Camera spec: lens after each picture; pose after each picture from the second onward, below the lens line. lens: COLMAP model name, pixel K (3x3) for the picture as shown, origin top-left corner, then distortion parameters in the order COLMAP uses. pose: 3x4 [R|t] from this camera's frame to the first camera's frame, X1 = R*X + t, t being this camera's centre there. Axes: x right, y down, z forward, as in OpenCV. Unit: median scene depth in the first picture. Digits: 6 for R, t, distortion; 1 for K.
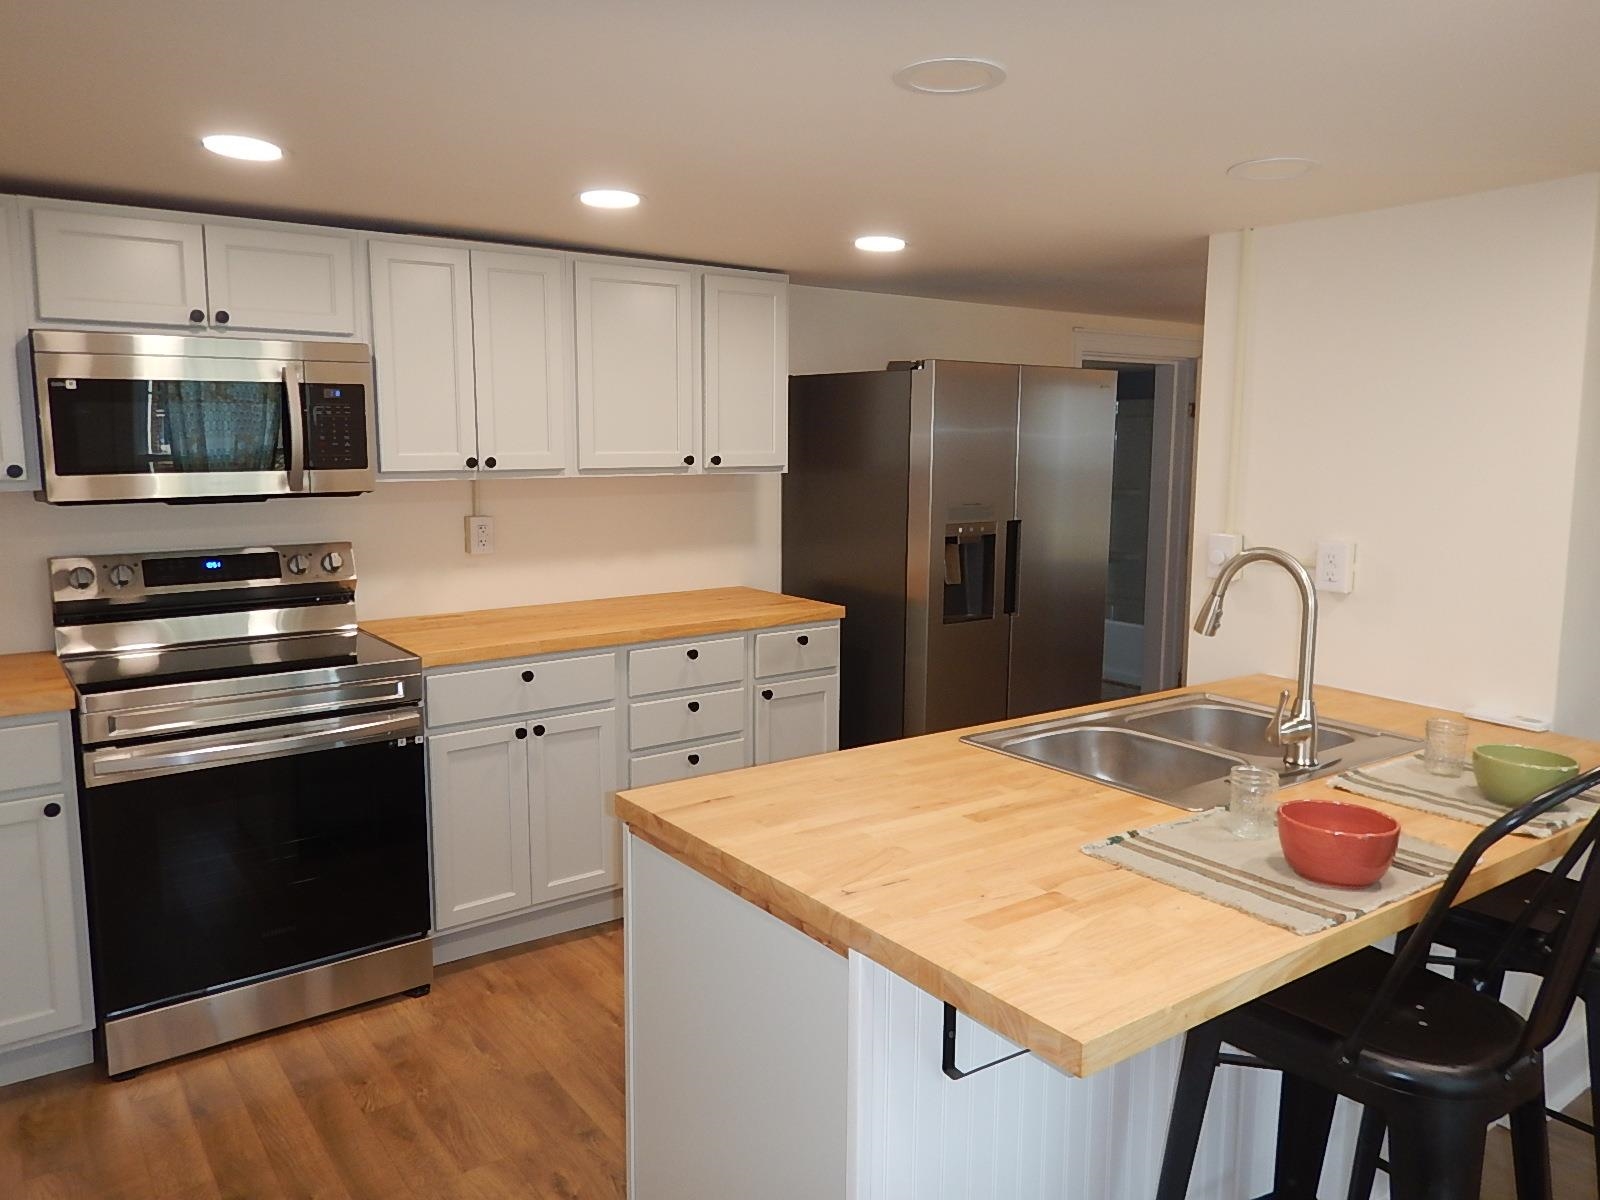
lens RADIAL K [[1136.7, 0, 802.2], [0, 1136.7, 594.0], [0, 0, 1]] dist [0.007879, 0.000369]
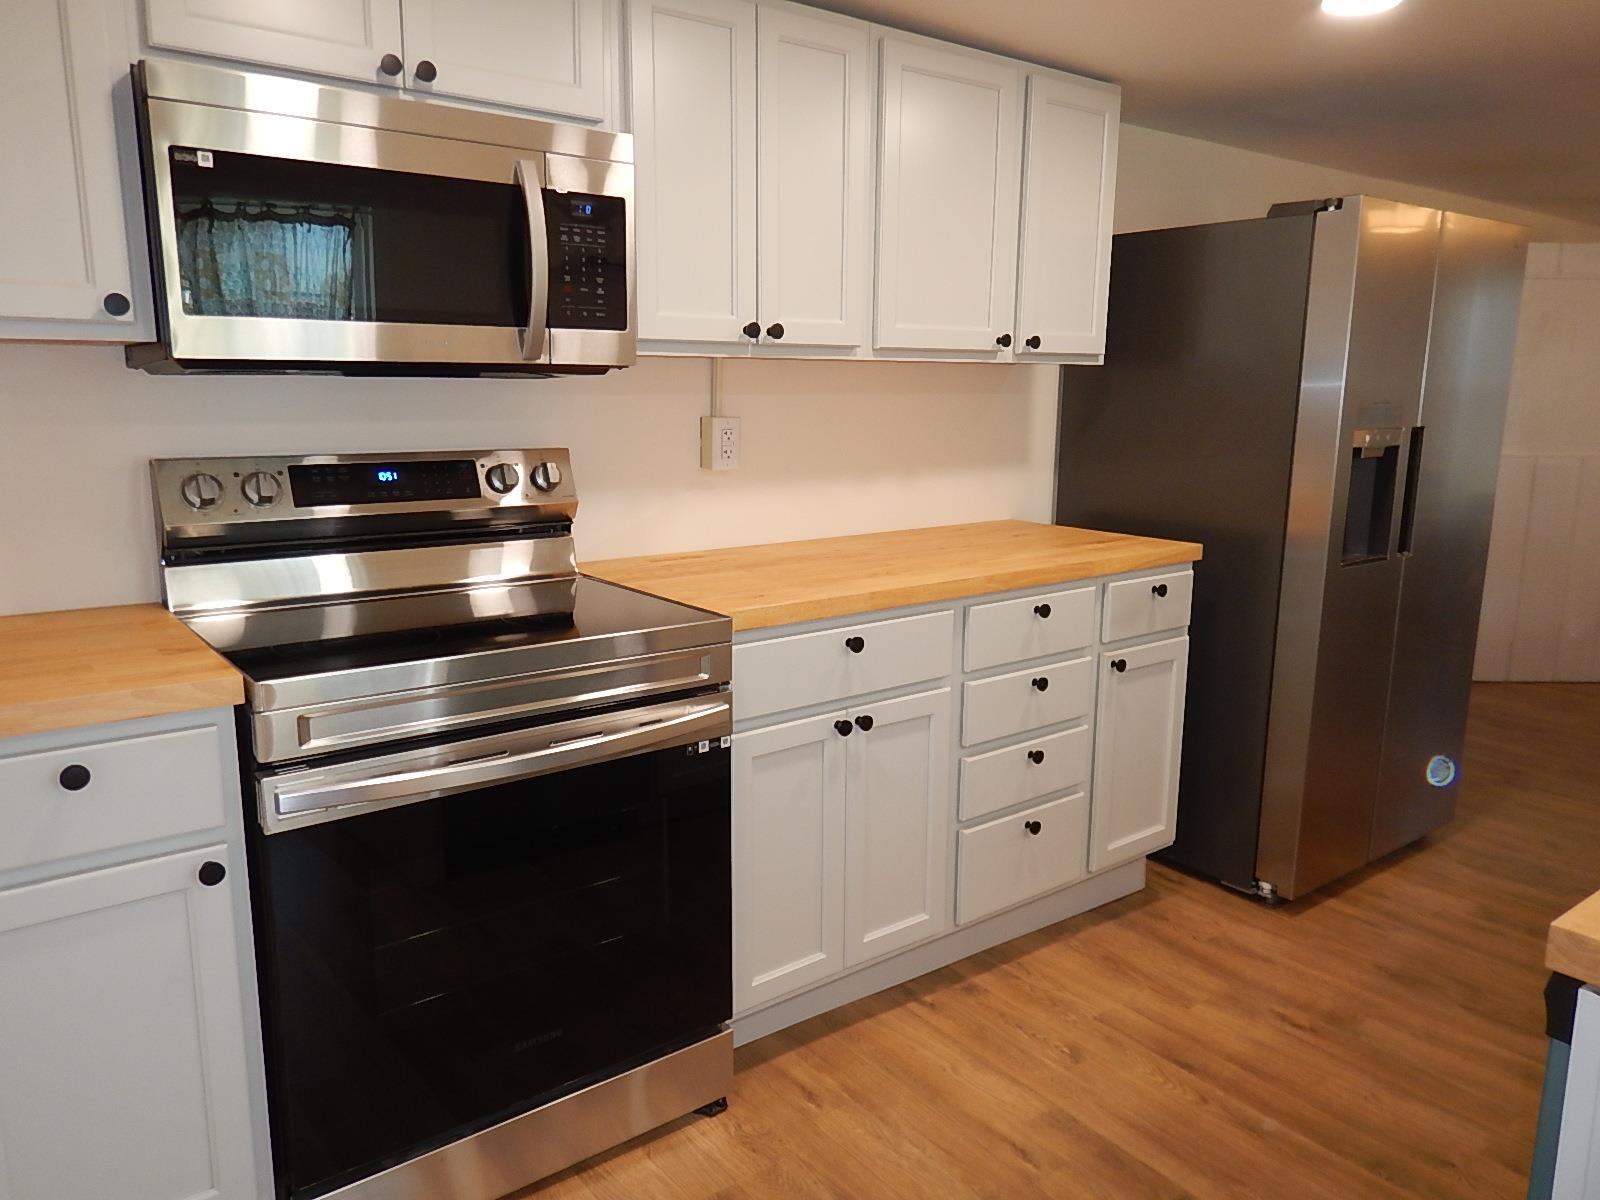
lens RADIAL K [[1141.5, 0, 797.1], [0, 1141.5, 607.3], [0, 0, 1]] dist [0.029046, -0.002060]
pose [[0.999717, 0.002166, 0.023707, -0.291594], [-0.003497, 0.998409, 0.056282, 0.012203], [-0.023548, -0.056349, 0.998133, 0.318670]]
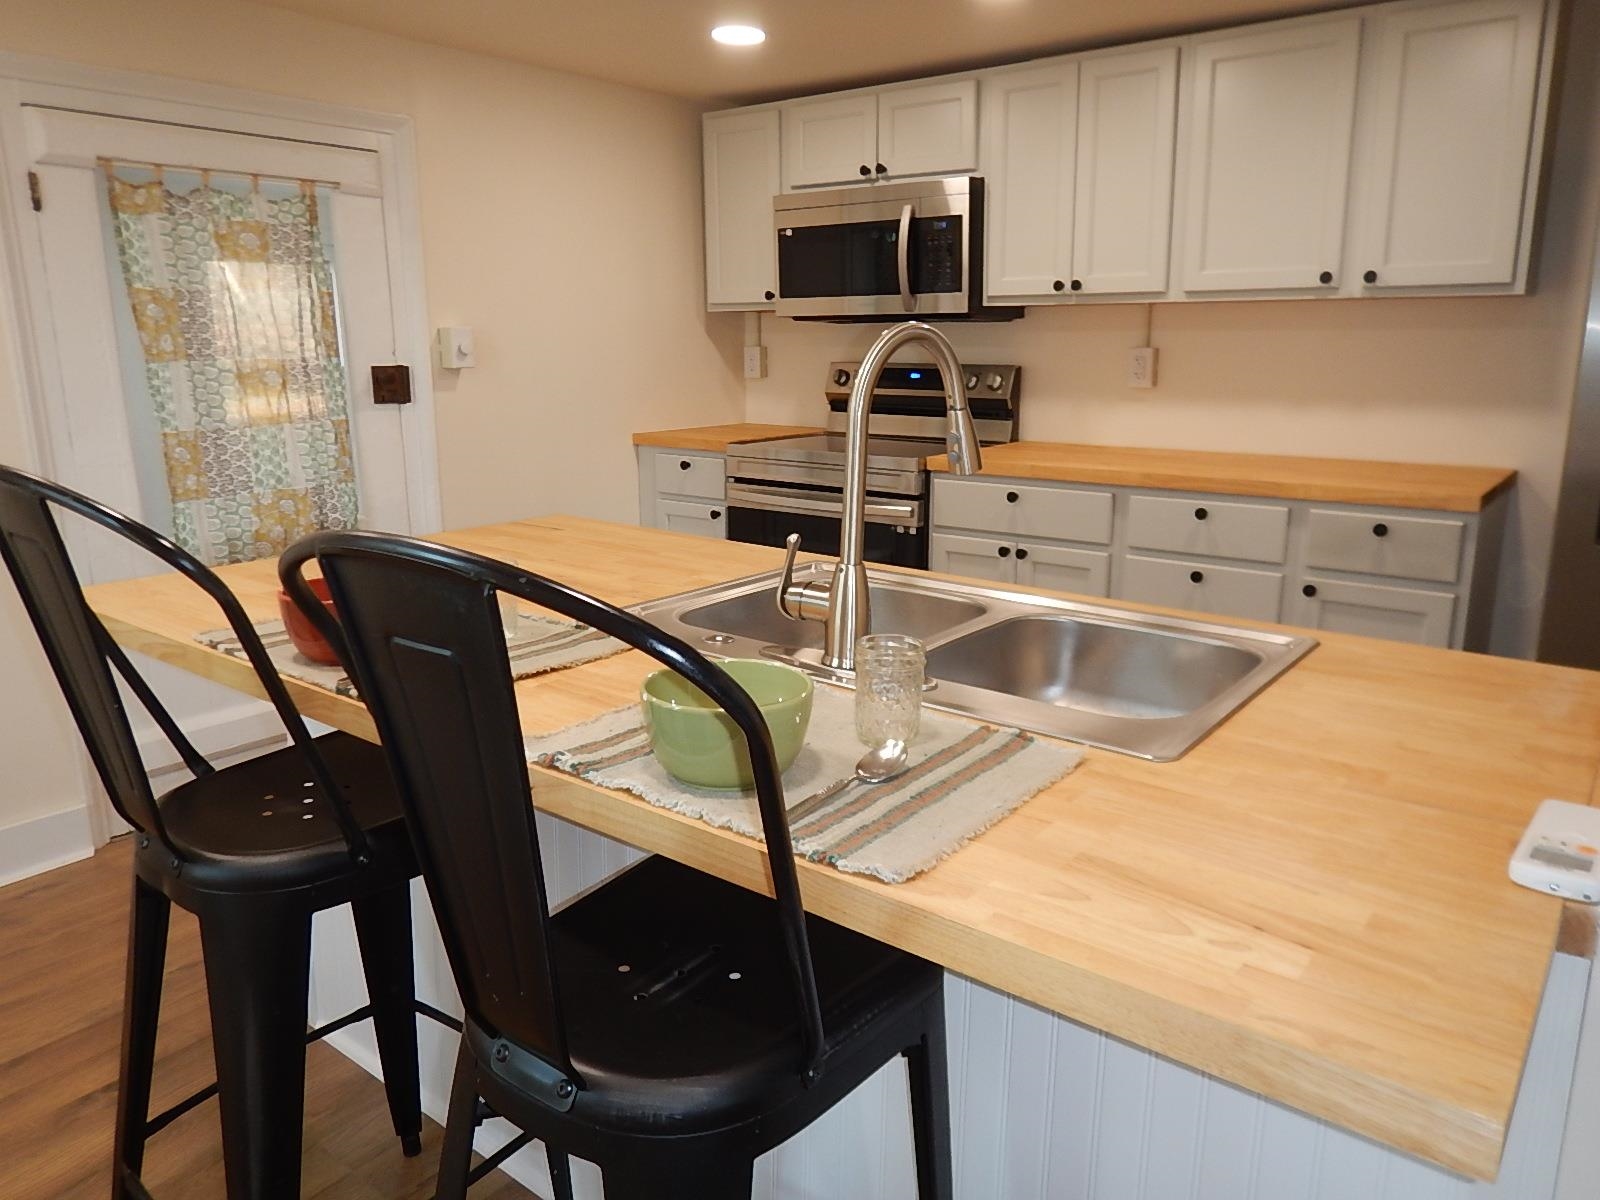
lens RADIAL K [[1149.7, 0, 800.0], [0, 1149.7, 600.0], [0, 0, 1]] dist [0.012716, 0.004924]
pose [[0.279314, 0.217384, -0.935269, 0.683201], [-0.128637, 0.973727, 0.187906, -0.006769], [0.951544, 0.067825, 0.299939, 0.515126]]
